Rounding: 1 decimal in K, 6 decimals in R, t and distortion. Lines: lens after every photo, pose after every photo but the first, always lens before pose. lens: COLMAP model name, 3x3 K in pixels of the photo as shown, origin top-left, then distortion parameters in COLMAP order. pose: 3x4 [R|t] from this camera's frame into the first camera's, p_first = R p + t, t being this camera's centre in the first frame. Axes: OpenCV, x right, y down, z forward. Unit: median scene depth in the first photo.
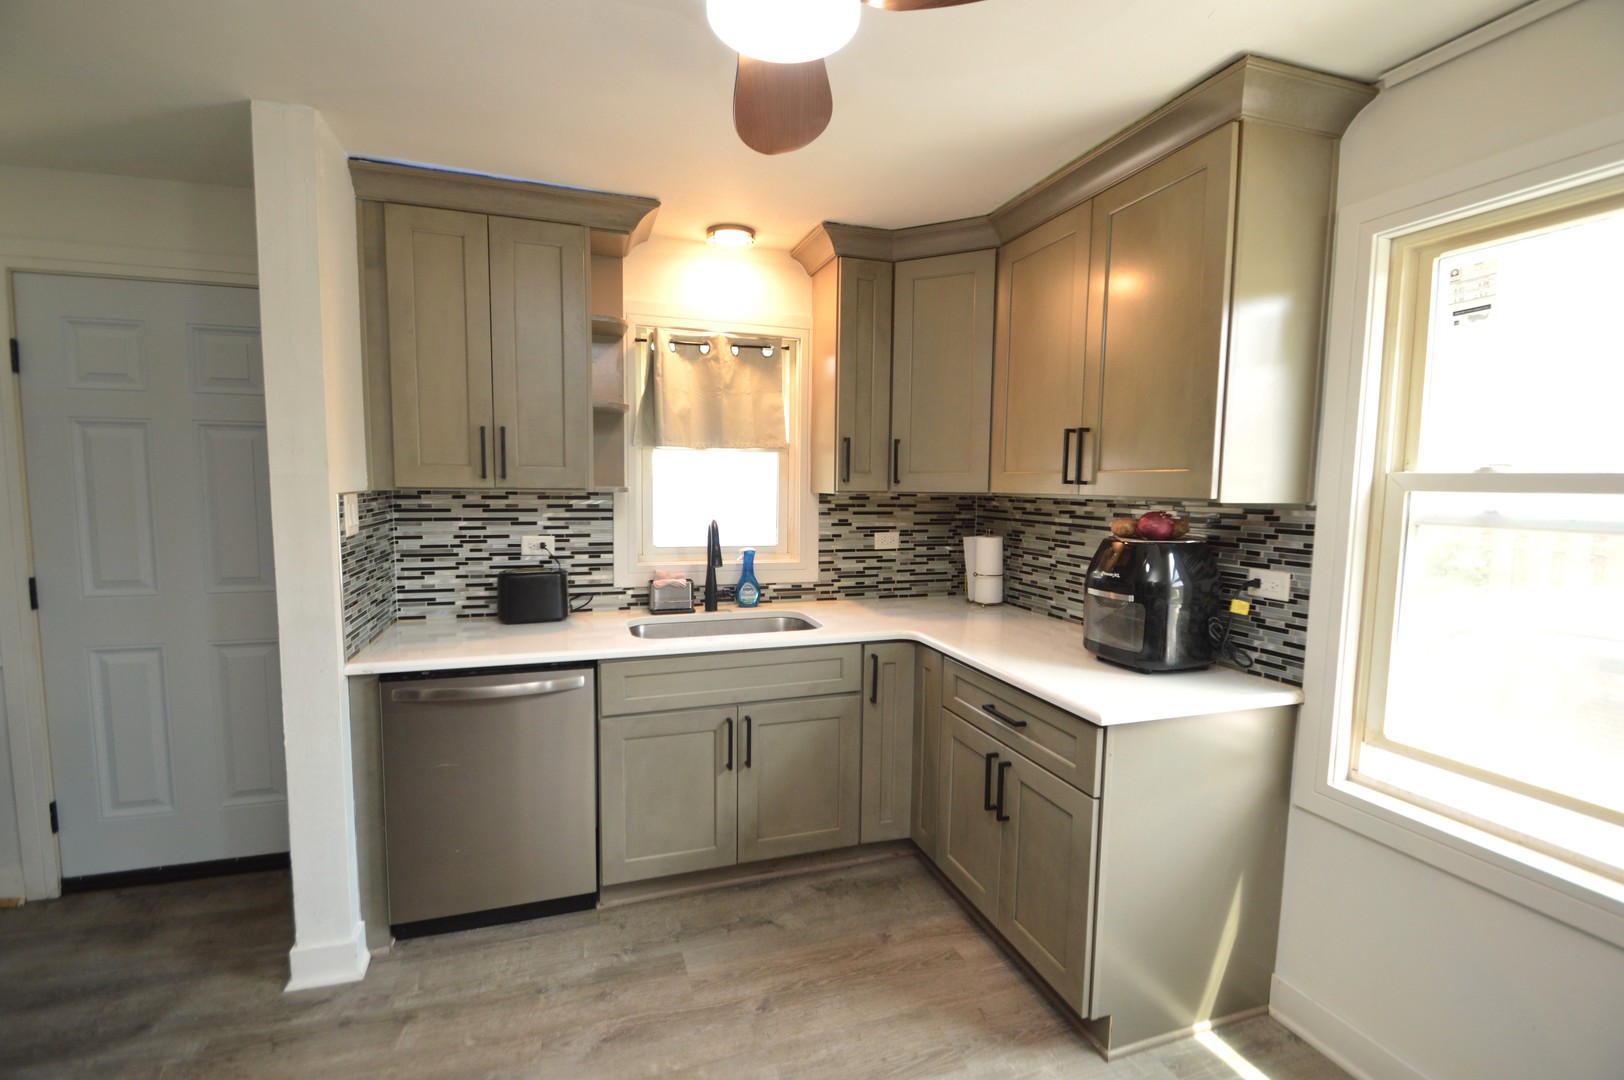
lens RADIAL K [[731.7, 0, 812.0], [0, 731.7, 540.0], [0, 0, 1]] dist [0.000046, 0.000101]
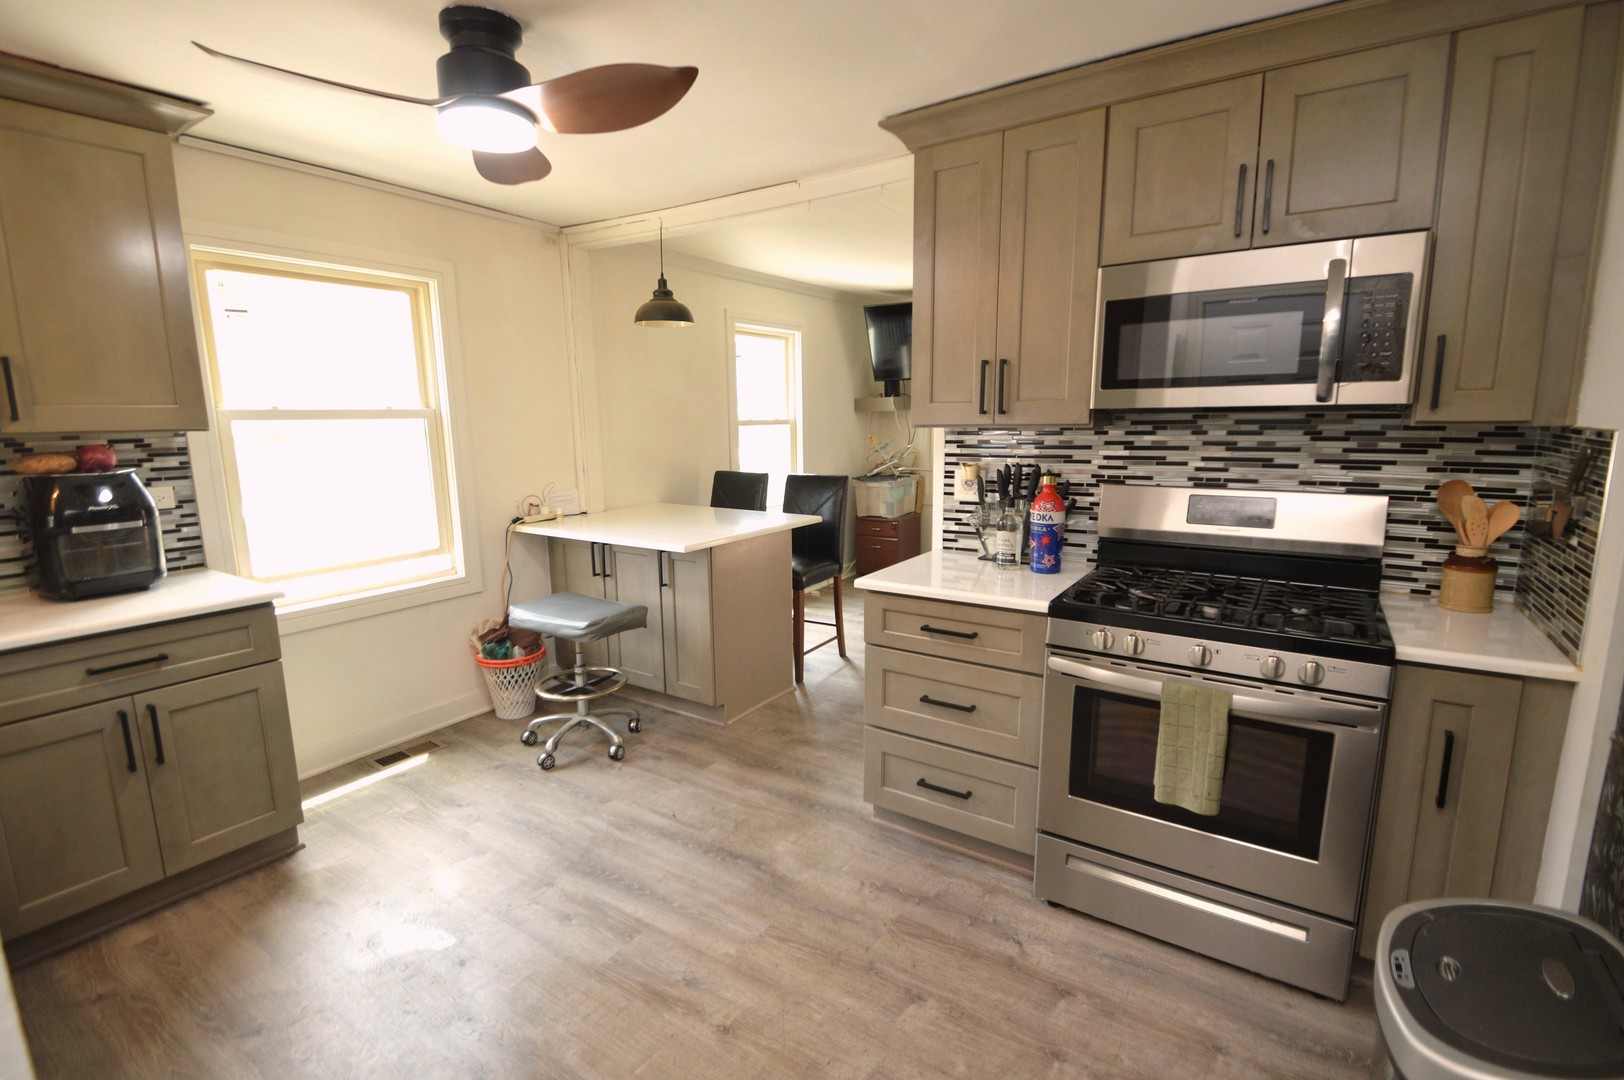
lens RADIAL K [[731.7, 0, 812.0], [0, 731.7, 540.0], [0, 0, 1]] dist [0.000046, 0.000101]
pose [[-0.619193, -0.135878, 0.773393, -1.092454], [0.069371, 0.971598, 0.226240, -0.078288], [-0.782168, 0.193737, -0.592181, 0.909037]]
